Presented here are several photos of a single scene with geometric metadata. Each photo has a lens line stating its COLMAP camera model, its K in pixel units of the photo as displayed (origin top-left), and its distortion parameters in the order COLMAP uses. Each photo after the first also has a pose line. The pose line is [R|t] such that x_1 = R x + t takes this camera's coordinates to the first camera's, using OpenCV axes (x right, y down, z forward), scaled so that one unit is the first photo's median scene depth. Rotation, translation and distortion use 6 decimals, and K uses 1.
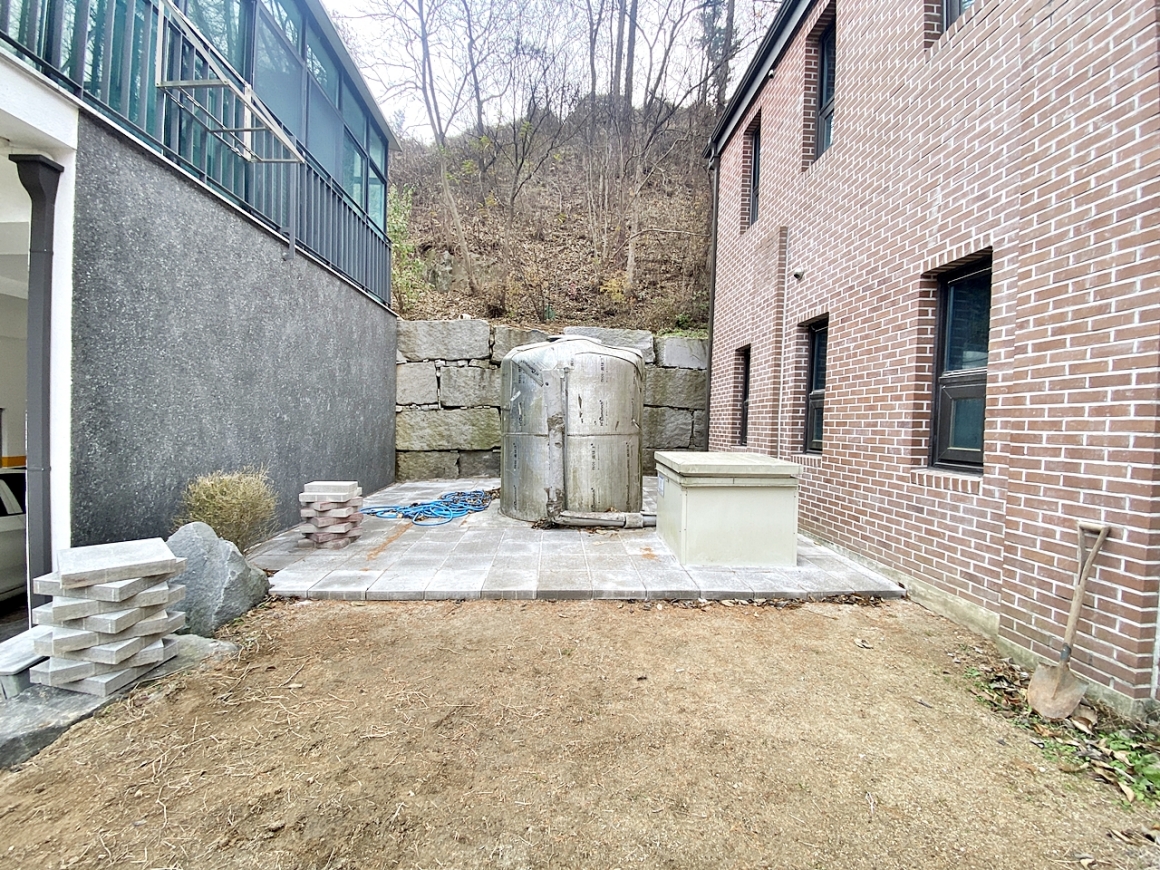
lens RADIAL K [[468.0, 0, 582.4], [0, 468.0, 436.6], [0, 0, 1]] dist [0.009714, -0.014935]
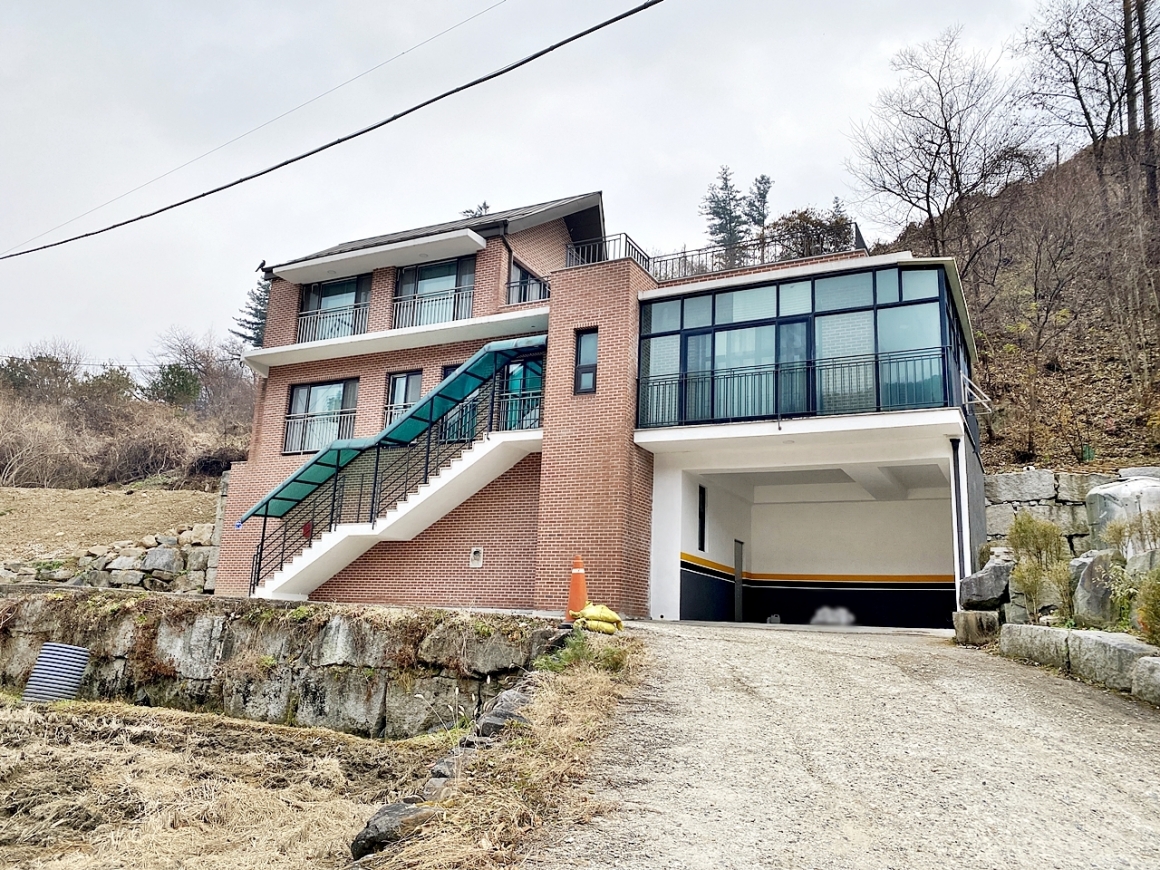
lens RADIAL K [[875.2, 0, 573.9], [0, 875.2, 435.8], [0, 0, 1]] dist [0.000846, -0.003090]
pose [[0.855008, -0.102386, -0.508408, -0.181121], [-0.037702, 0.965454, -0.257832, 0.672032], [0.517243, 0.239616, 0.821611, -3.388867]]
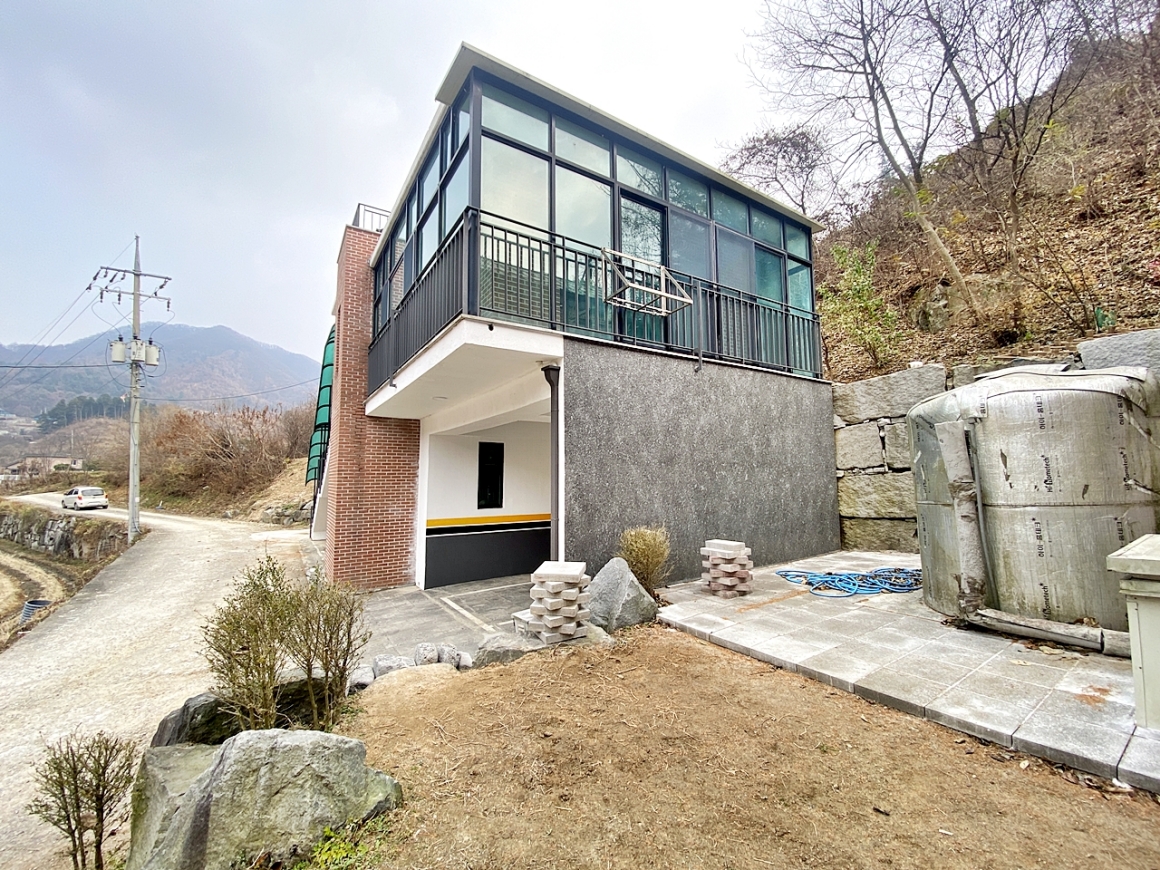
lens RADIAL K [[468.0, 0, 573.2], [0, 468.0, 424.9], [0, 0, 1]] dist [0.009714, -0.014935]
pose [[0.481803, -0.129383, -0.866675, 0.385801], [-0.005523, 0.988572, -0.150651, -0.017255], [0.876262, 0.077371, 0.475582, 0.053664]]
